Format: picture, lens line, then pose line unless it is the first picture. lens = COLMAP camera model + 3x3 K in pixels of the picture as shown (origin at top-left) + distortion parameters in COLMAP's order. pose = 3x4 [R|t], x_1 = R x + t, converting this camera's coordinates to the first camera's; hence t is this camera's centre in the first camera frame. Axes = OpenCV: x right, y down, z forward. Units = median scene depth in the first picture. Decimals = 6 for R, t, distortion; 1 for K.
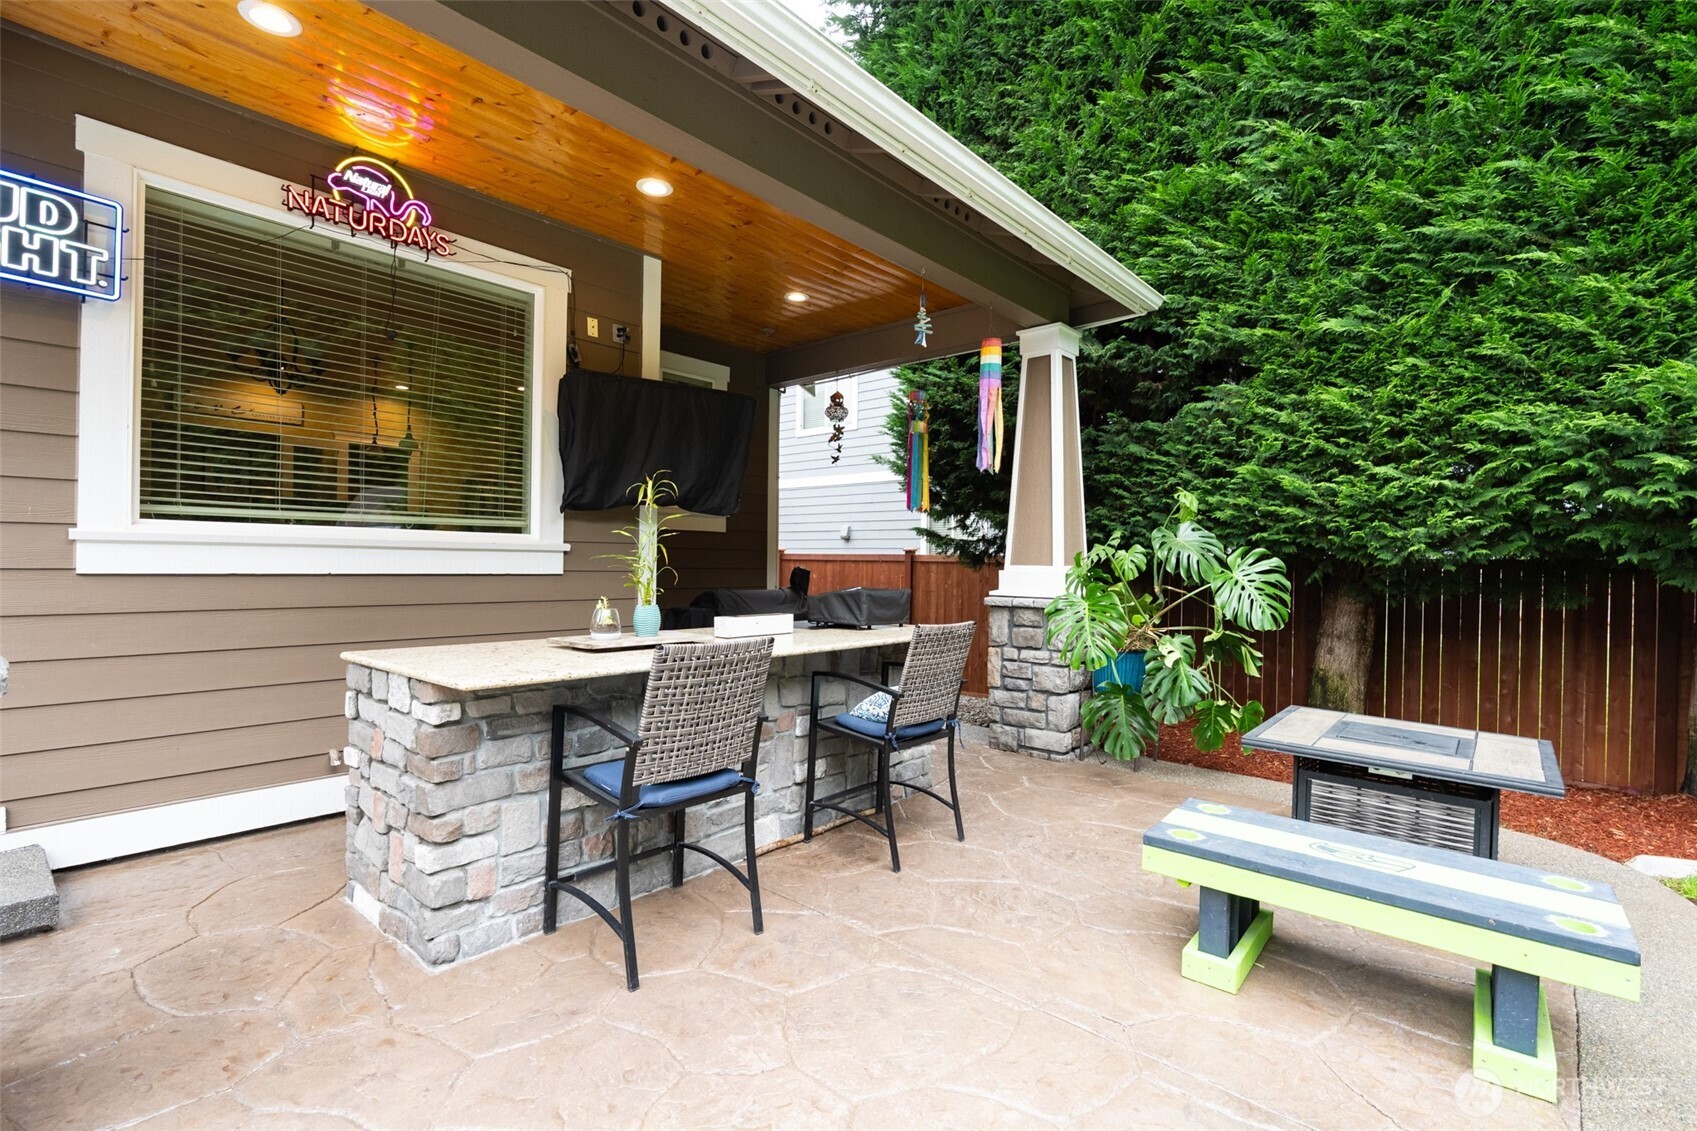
lens RADIAL K [[780.6, 0, 840.8], [0, 780.6, 561.8], [0, 0, 1]] dist [-0.004010, -0.000741]
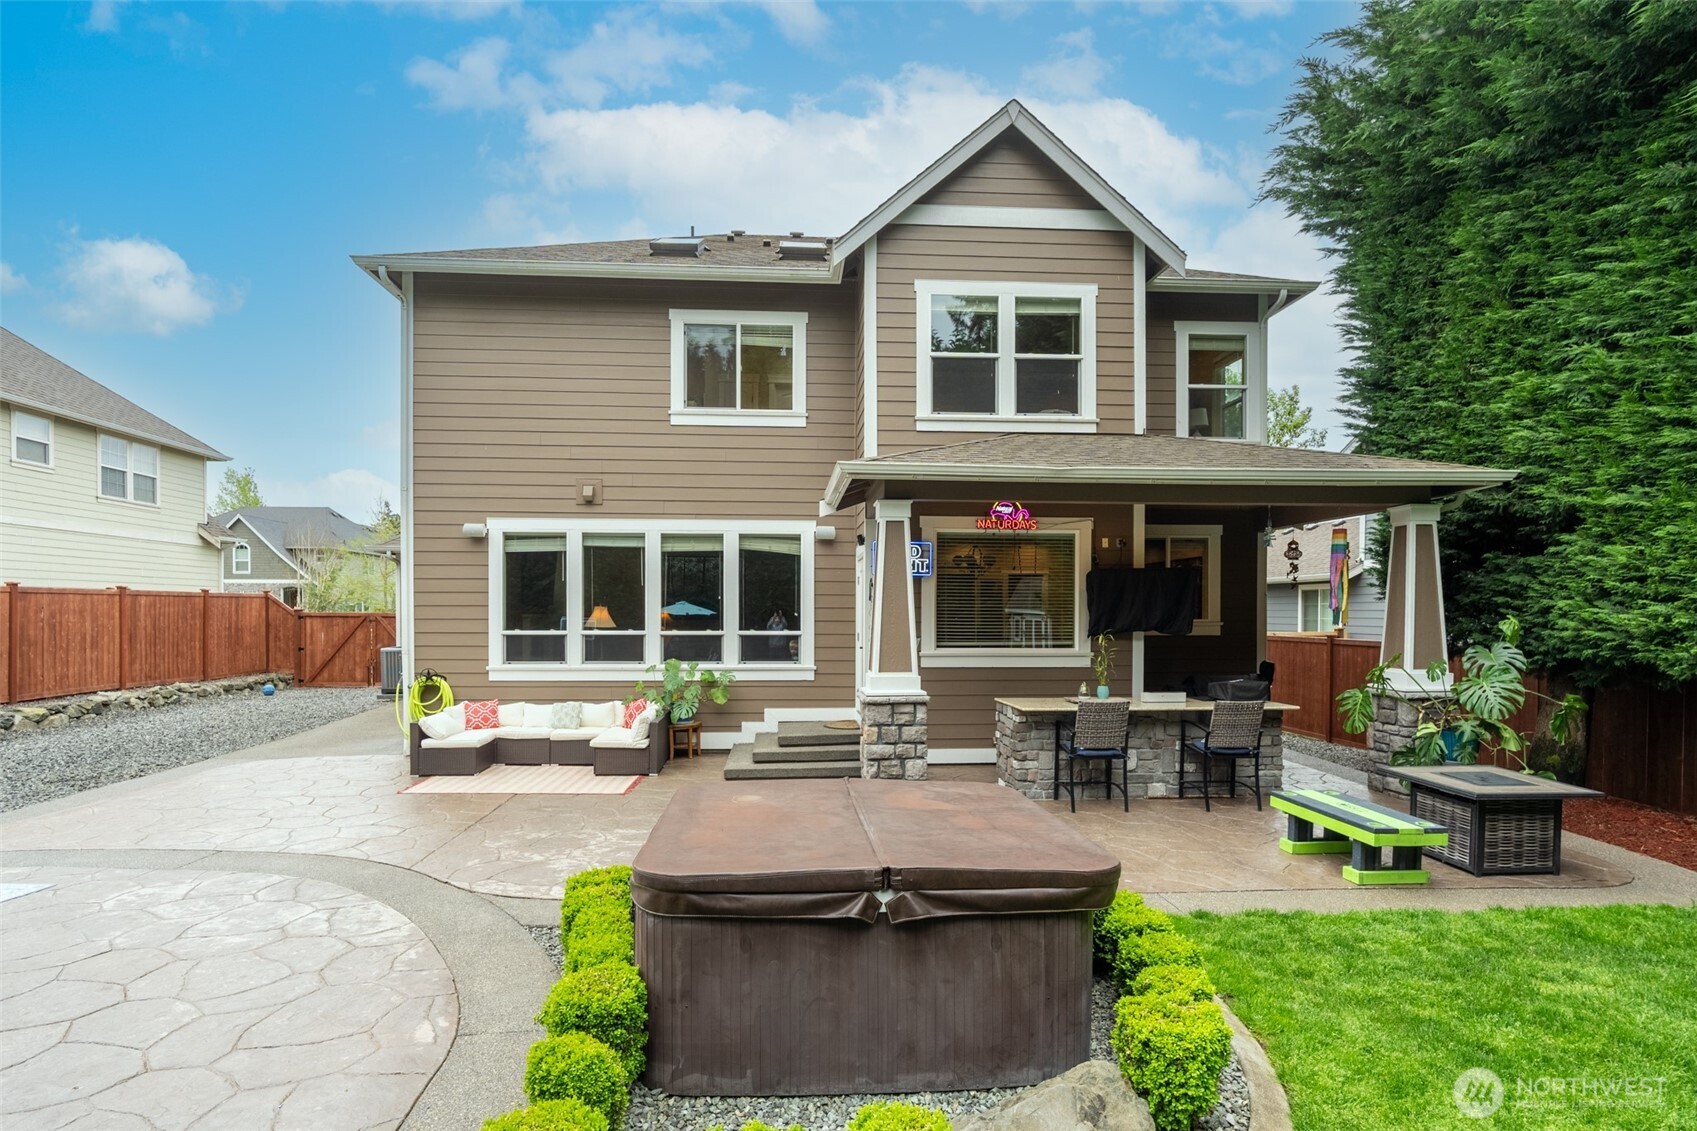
lens RADIAL K [[858.0, 0, 831.6], [0, 858.0, 623.1], [0, 0, 1]] dist [-0.005445, 0.000038]
pose [[0.706527, -0.004175, -0.707673, 0.928619], [0.009622, 0.999947, 0.003707, -0.140849], [0.707620, -0.009429, 0.706530, -1.312026]]
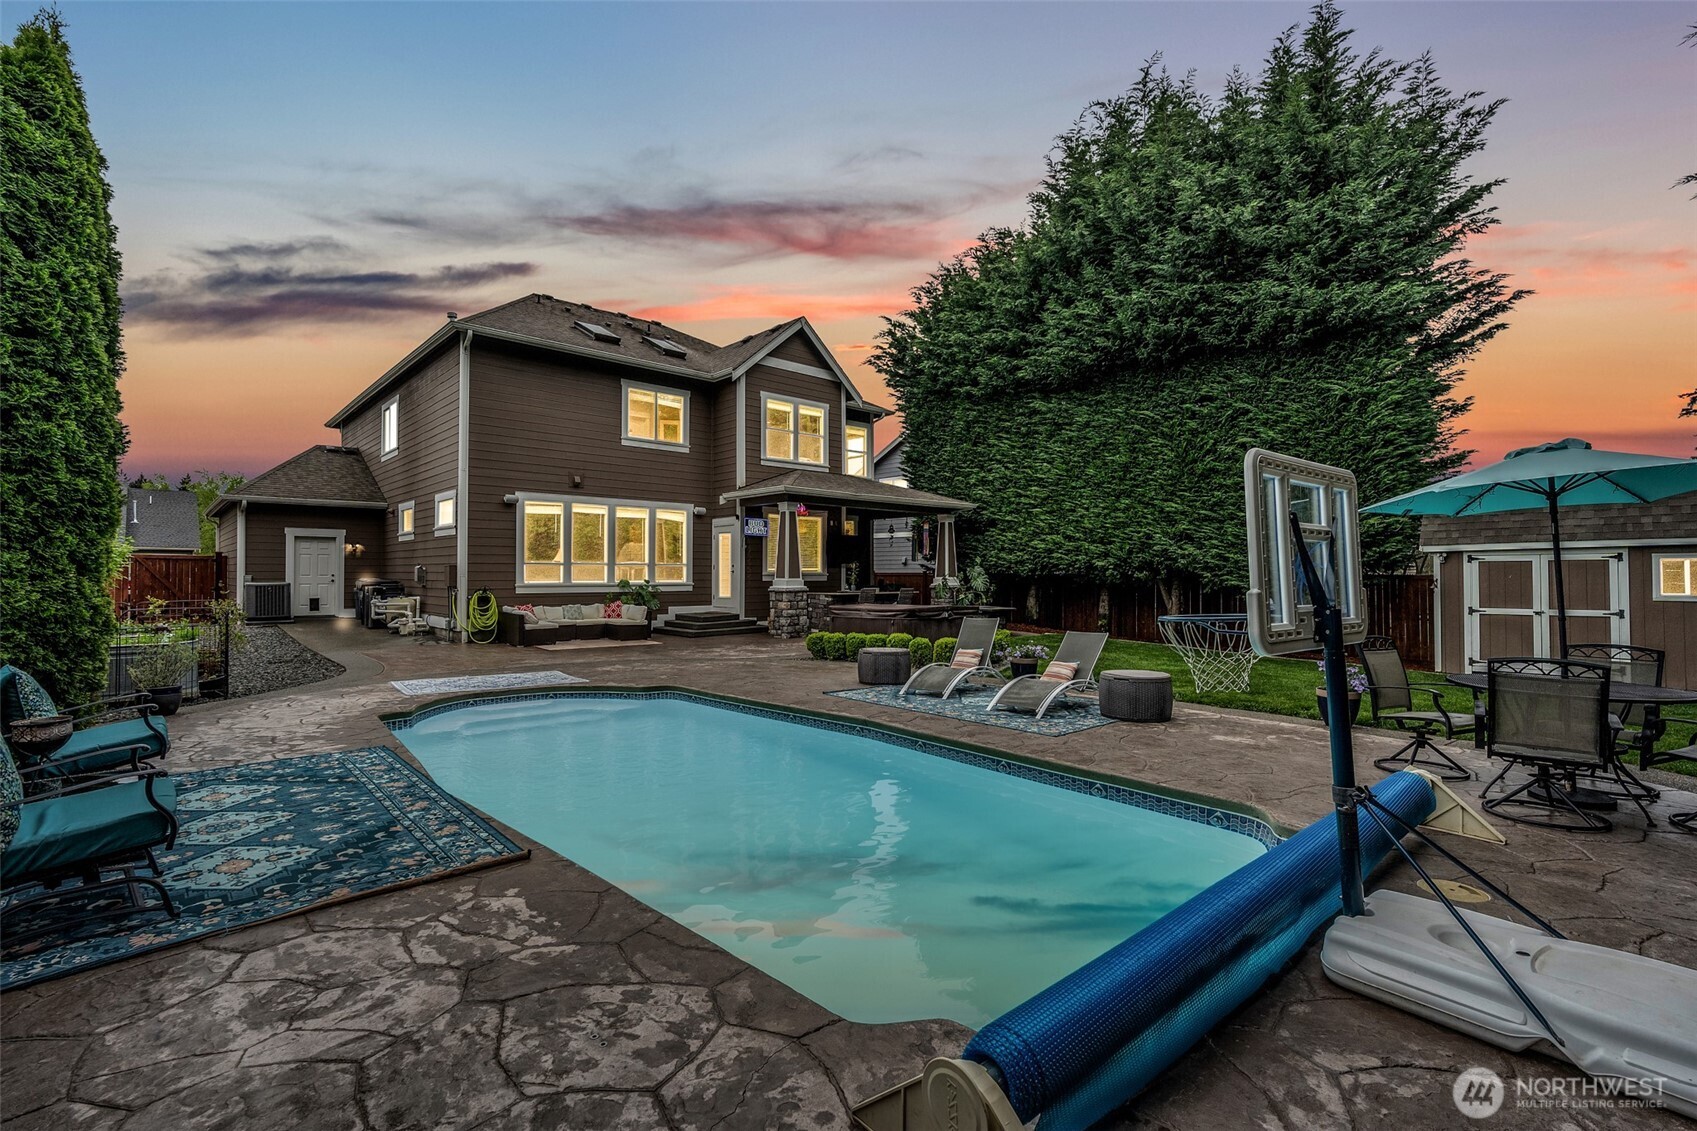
lens RADIAL K [[780.6, 0, 840.8], [0, 780.6, 561.8], [0, 0, 1]] dist [-0.004010, -0.000741]
pose [[0.994115, -0.014618, -0.107343, 0.243327], [0.013061, 0.999799, -0.015192, -0.026767], [0.107544, 0.013700, 0.994106, -4.167269]]
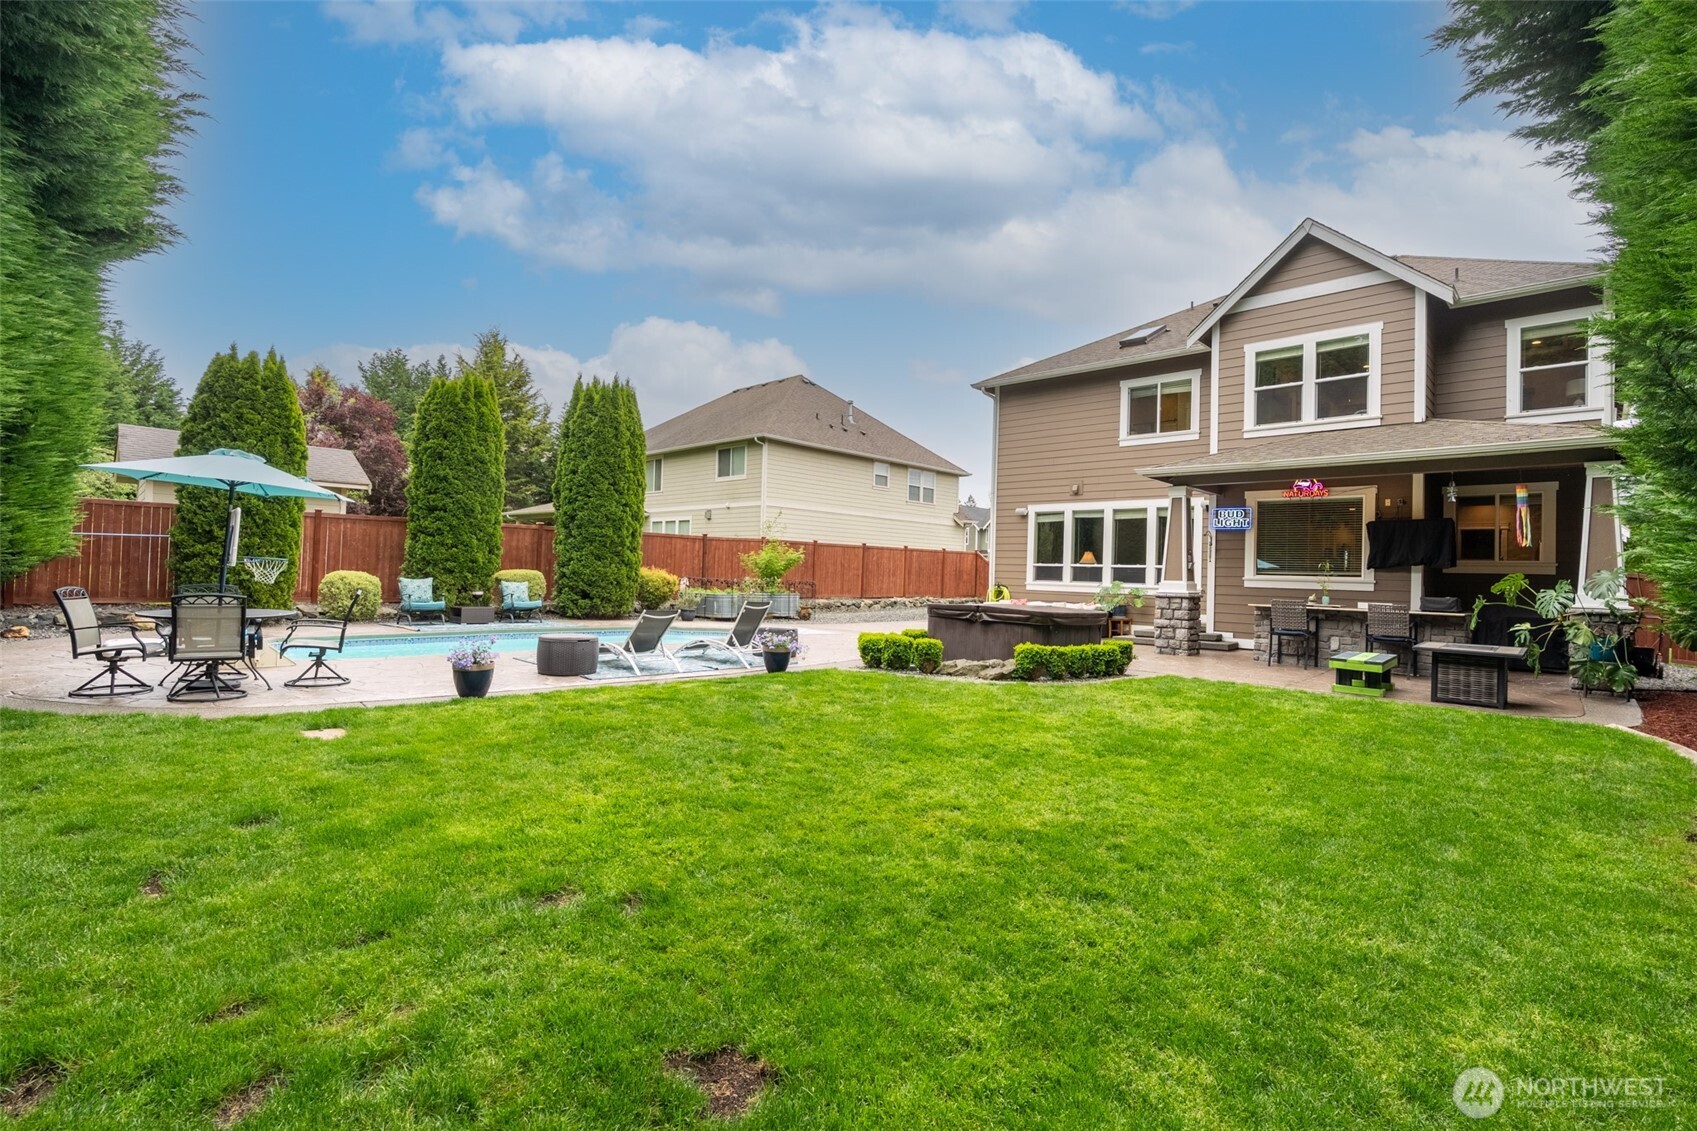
lens RADIAL K [[780.6, 0, 840.8], [0, 780.6, 561.8], [0, 0, 1]] dist [-0.004010, -0.000741]
pose [[-0.061061, -0.030615, -0.997664, 3.241830], [-0.029008, 0.999162, -0.028885, 0.058917], [0.997712, 0.027176, -0.061898, -0.966328]]
